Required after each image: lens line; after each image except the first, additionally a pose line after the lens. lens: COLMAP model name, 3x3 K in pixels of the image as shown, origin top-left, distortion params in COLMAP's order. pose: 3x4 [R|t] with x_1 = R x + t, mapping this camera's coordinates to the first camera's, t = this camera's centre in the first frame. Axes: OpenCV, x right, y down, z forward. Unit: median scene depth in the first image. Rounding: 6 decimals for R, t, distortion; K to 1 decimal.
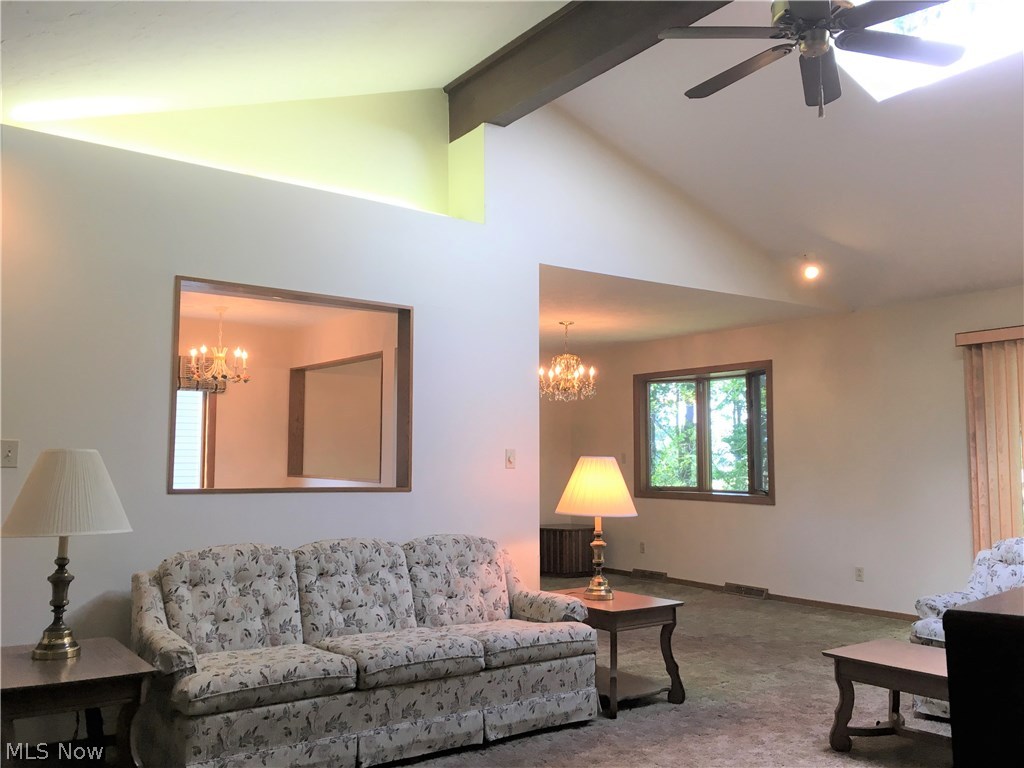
lens RADIAL K [[864.7, 0, 516.0], [0, 864.7, 387.7], [0, 0, 1]] dist [0.069756, -0.089210]
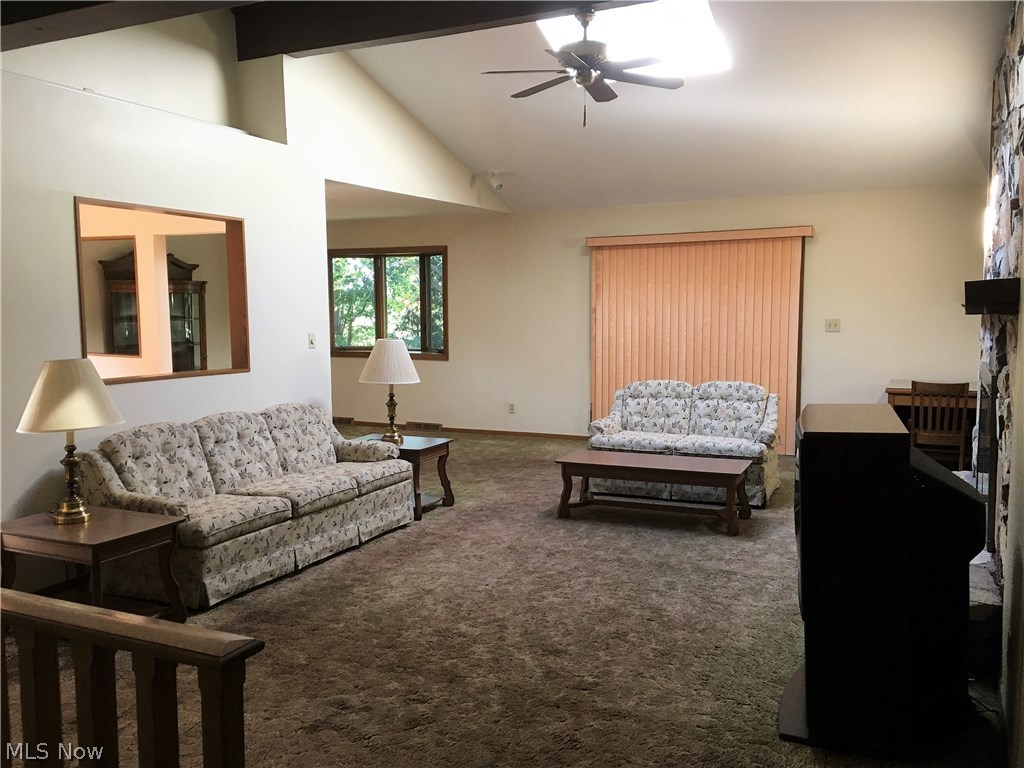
lens RADIAL K [[864.7, 0, 511.2], [0, 864.7, 382.5], [0, 0, 1]] dist [0.069756, -0.089210]
pose [[0.876405, -0.053600, 0.478583, -0.459817], [-0.032620, 0.984897, 0.170041, -0.105073], [-0.480469, -0.164636, 0.861420, -0.301000]]
